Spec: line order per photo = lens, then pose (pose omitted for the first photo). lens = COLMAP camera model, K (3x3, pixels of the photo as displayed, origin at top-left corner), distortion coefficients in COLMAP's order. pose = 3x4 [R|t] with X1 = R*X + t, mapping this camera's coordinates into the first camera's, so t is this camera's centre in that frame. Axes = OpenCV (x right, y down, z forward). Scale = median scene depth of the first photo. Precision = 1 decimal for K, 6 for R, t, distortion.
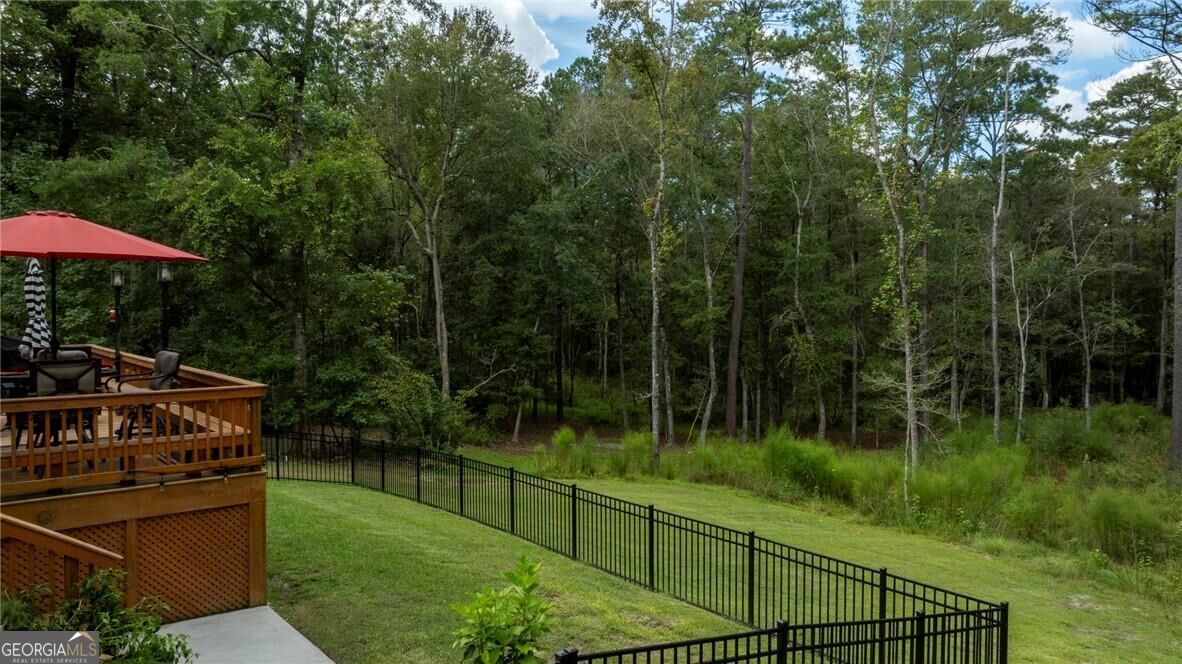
lens RADIAL K [[799.2, 0, 591.0], [0, 799.2, 332.0], [0, 0, 1]] dist [-0.056811, -0.002142]
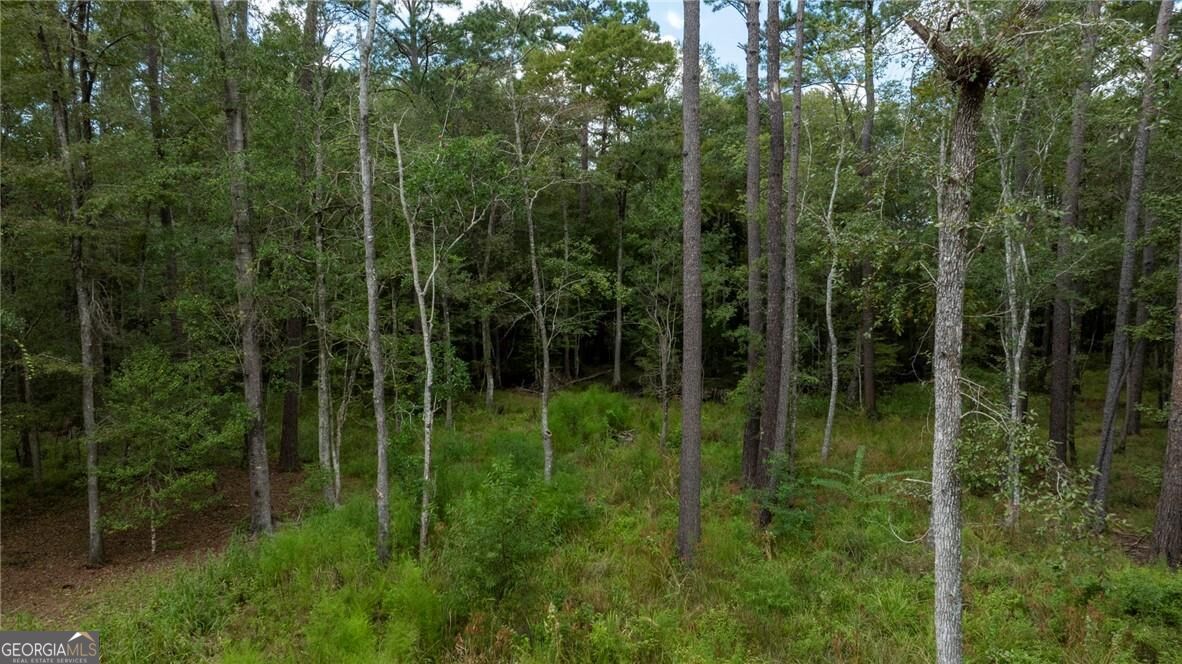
lens RADIAL K [[799.2, 0, 591.0], [0, 799.2, 332.0], [0, 0, 1]] dist [-0.056811, -0.002142]
pose [[0.800122, -0.047435, 0.597958, 0.331139], [0.016022, 0.998203, 0.057746, -0.005993], [-0.599623, -0.036623, 0.799444, 0.537202]]
